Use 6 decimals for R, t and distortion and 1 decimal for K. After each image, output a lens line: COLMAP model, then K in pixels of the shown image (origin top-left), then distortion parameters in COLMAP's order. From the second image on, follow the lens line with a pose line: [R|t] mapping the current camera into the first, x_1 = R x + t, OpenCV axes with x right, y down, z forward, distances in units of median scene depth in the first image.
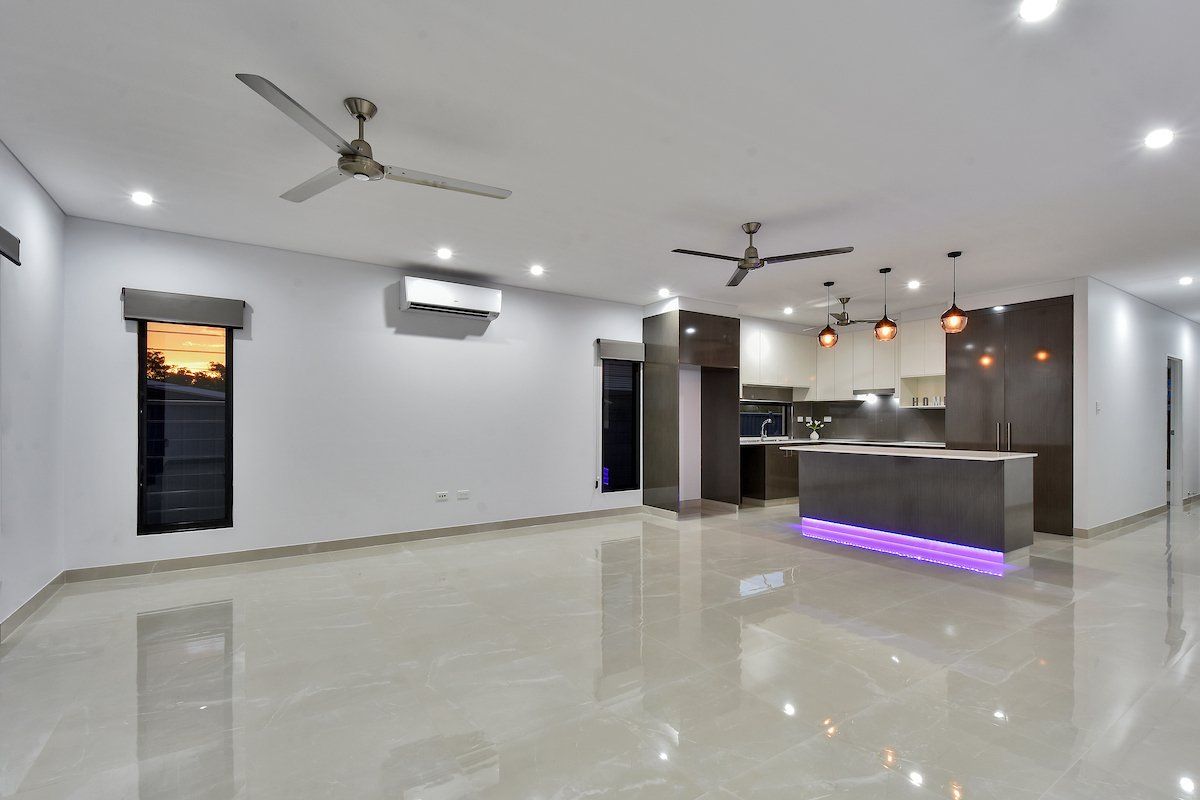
lens RADIAL K [[535.8, 0, 608.2], [0, 535.8, 421.9], [0, 0, 1]] dist [0.003399, 0.000044]
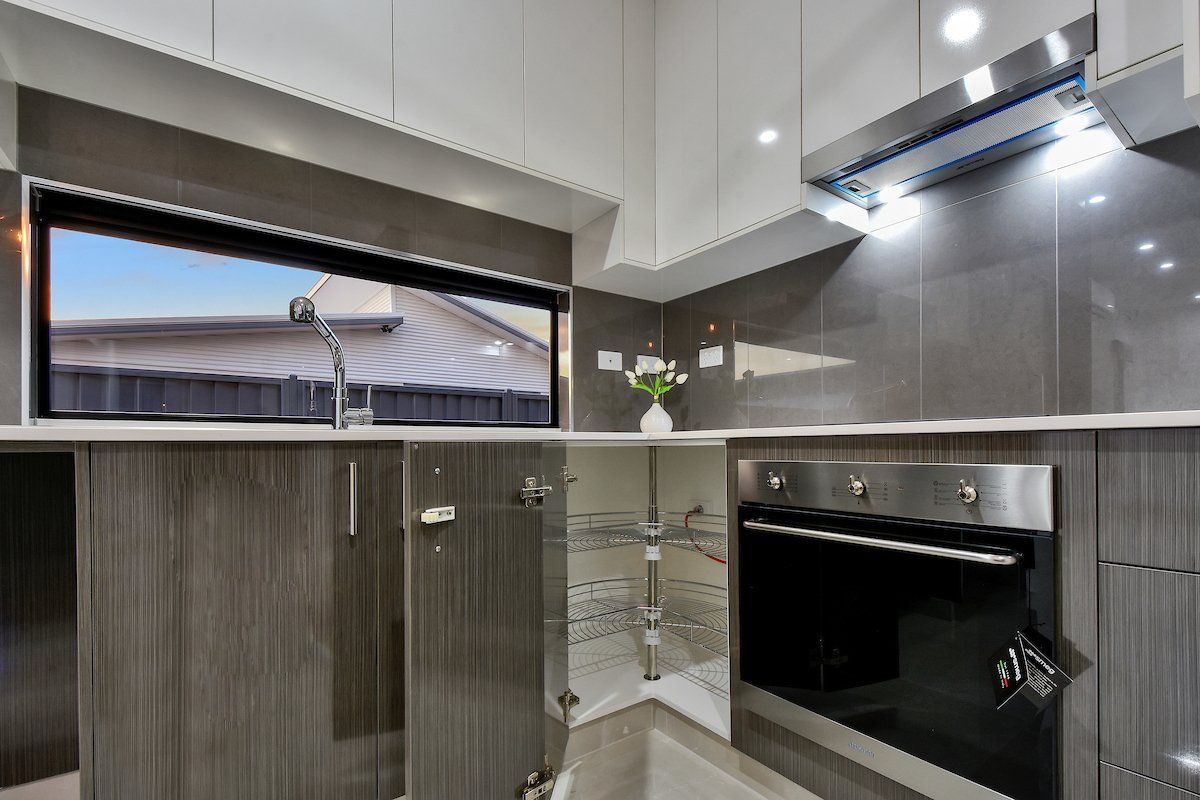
lens RADIAL K [[532.9, 0, 599.8], [0, 532.9, 447.9], [0, 0, 1]] dist [0.001776, 0.000220]
pose [[0.999302, -0.006064, 0.036868, 0.402106], [0.006223, 0.999972, -0.004186, 0.044634], [-0.036842, 0.004413, 0.999311, 0.869473]]
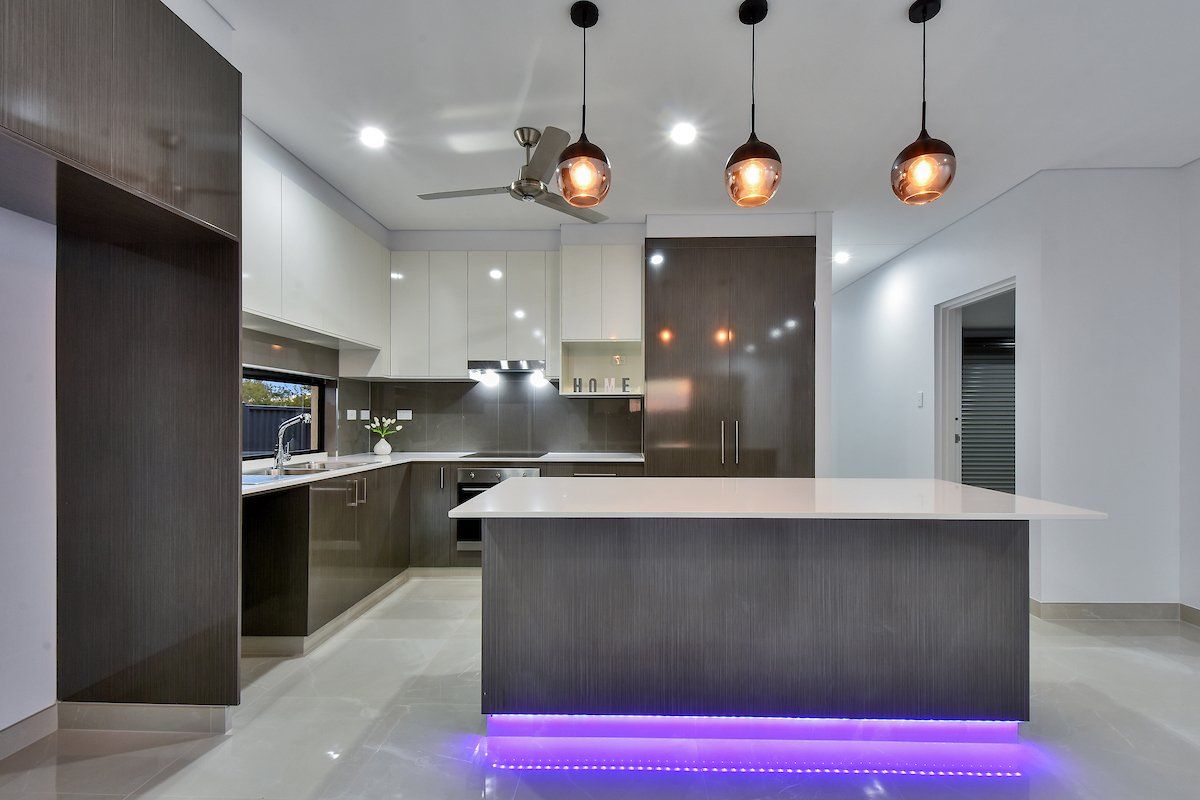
lens RADIAL K [[535.8, 0, 608.2], [0, 535.8, 421.9], [0, 0, 1]] dist [0.003399, 0.000044]
pose [[0.571791, -0.005017, 0.820384, 0.106770], [0.003530, 0.999987, 0.003655, 0.000646], [-0.820392, 0.000806, 0.571801, 0.619356]]
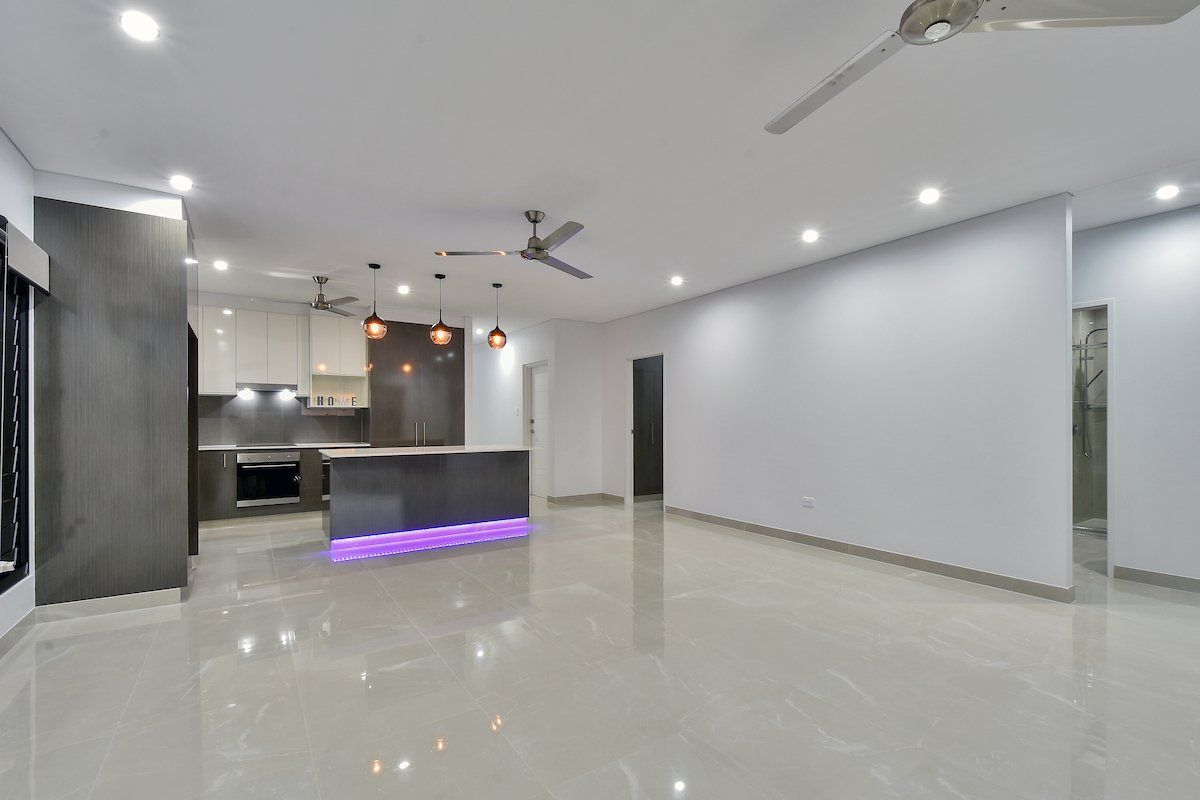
lens RADIAL K [[523.0, 0, 627.6], [0, 523.0, 422.4], [0, 0, 1]] dist [0.002185, 0.000172]
pose [[-0.052486, -0.005113, 0.998609, -0.369274], [0.004322, 0.999976, 0.005347, -0.002036], [-0.998612, 0.004597, -0.052463, 0.492246]]
